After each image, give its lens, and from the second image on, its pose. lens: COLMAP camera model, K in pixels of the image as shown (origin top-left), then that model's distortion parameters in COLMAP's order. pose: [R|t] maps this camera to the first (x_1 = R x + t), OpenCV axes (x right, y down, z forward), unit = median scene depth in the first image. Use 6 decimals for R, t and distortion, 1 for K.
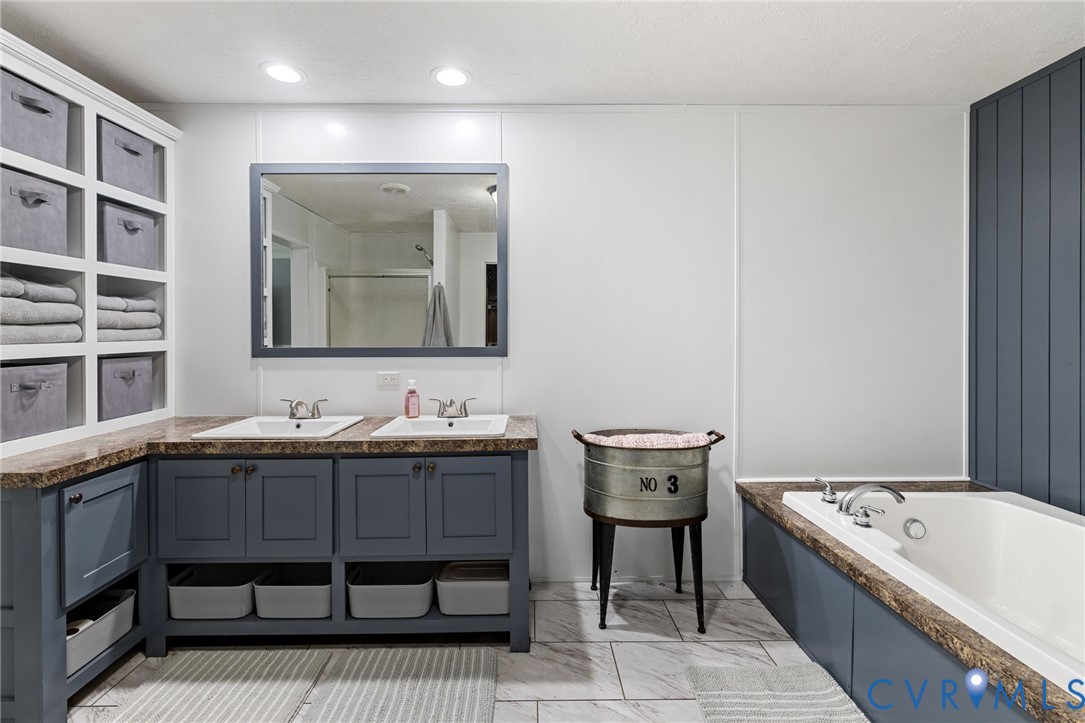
lens RADIAL K [[476.0, 0, 536.8], [0, 476.0, 333.0], [0, 0, 1]] dist [0.002387, 0.000463]
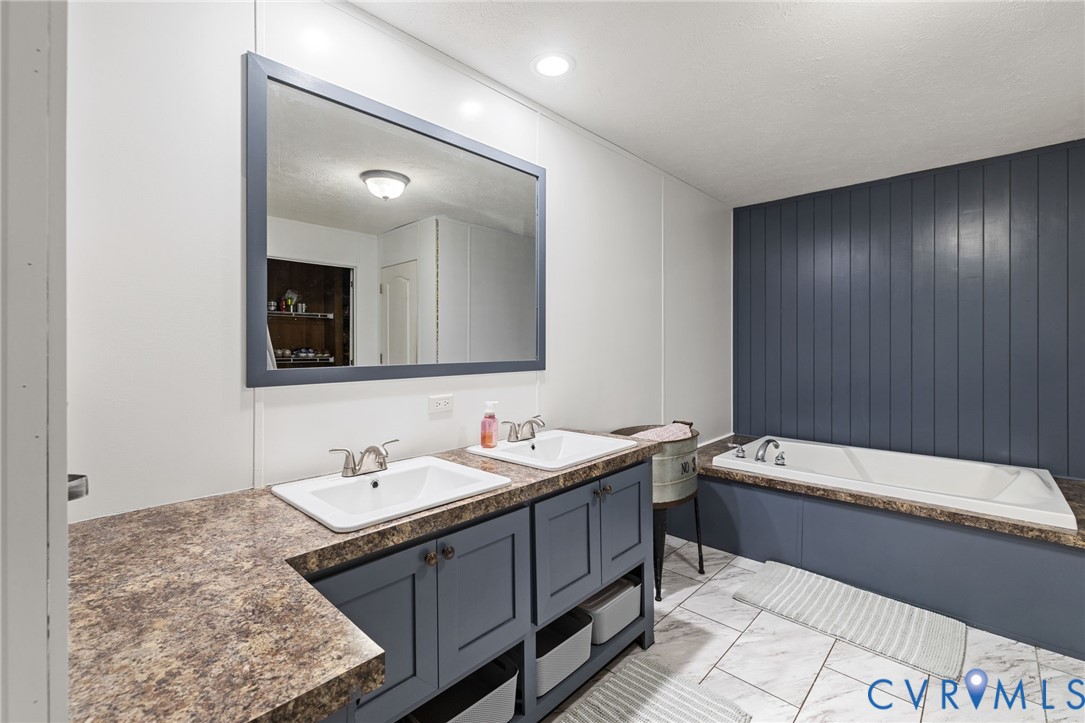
lens RADIAL K [[470.6, 0, 535.4], [0, 470.6, 342.4], [0, 0, 1]] dist [-0.002041, 0.000381]
pose [[0.699933, 0.004100, 0.714197, -0.952328], [0.001166, 0.999976, -0.006883, 0.001952], [-0.714208, 0.005650, 0.699911, 0.443459]]
